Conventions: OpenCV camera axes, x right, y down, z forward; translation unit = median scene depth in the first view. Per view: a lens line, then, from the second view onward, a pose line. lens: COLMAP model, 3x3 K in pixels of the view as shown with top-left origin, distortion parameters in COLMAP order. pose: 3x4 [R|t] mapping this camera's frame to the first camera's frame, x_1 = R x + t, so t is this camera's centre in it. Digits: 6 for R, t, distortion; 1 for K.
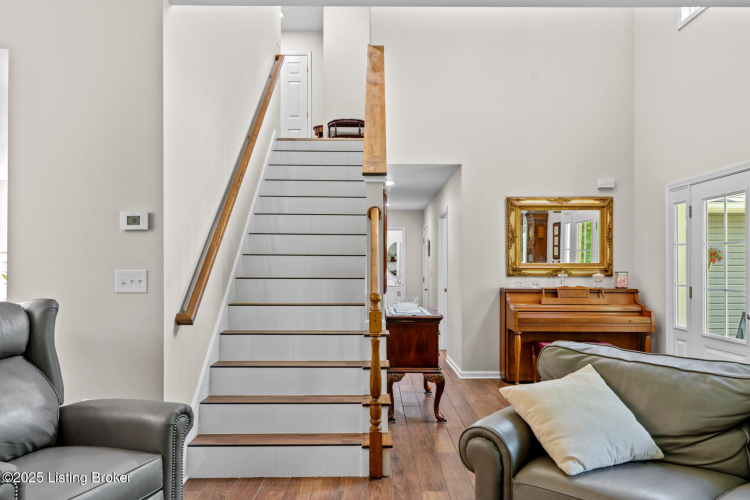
lens RADIAL K [[532.3, 0, 376.0], [0, 532.3, 268.6], [0, 0, 1]] dist [-0.002305, -0.000498]
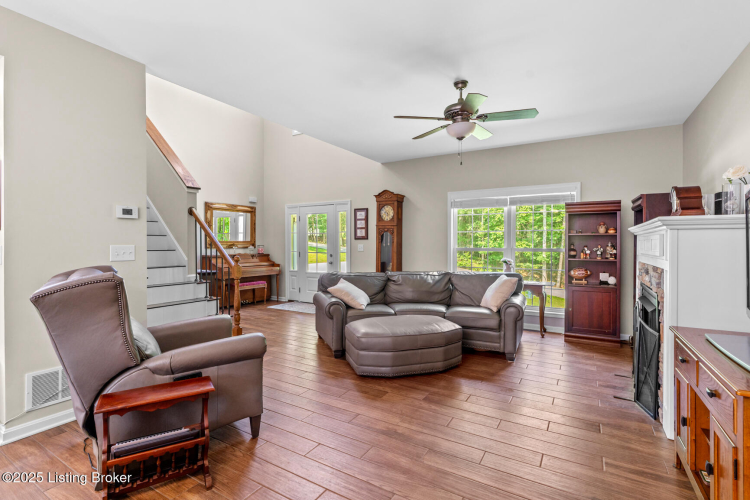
lens RADIAL K [[354.4, 0, 375.8], [0, 354.4, 247.4], [0, 0, 1]] dist [-0.000089, 0.000062]
pose [[0.517223, -0.009418, 0.855799, -0.444540], [-0.000101, 0.999939, 0.011065, -0.001081], [-0.855851, -0.005809, 0.517190, -0.050397]]
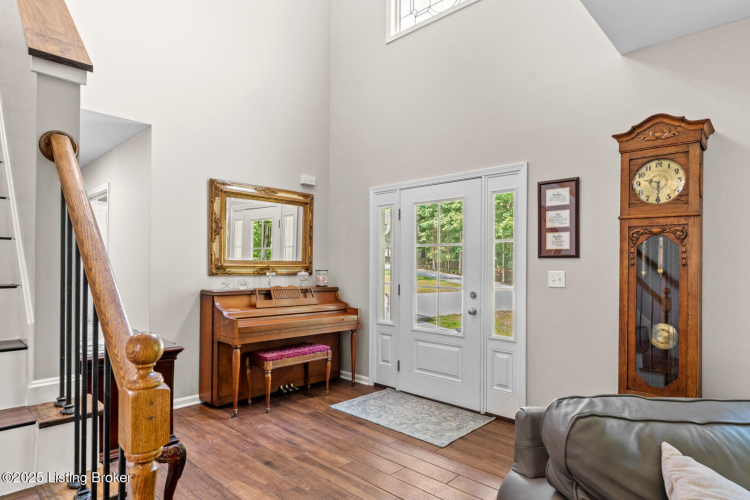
lens RADIAL K [[430.2, 0, 374.8], [0, 430.2, 263.6], [0, 0, 1]] dist [-0.002658, -0.000230]
pose [[0.692457, 0.011328, 0.721370, -0.054102], [-0.008217, 0.999936, -0.007815, -0.000911], [-0.721412, -0.000516, 0.692506, 0.364066]]
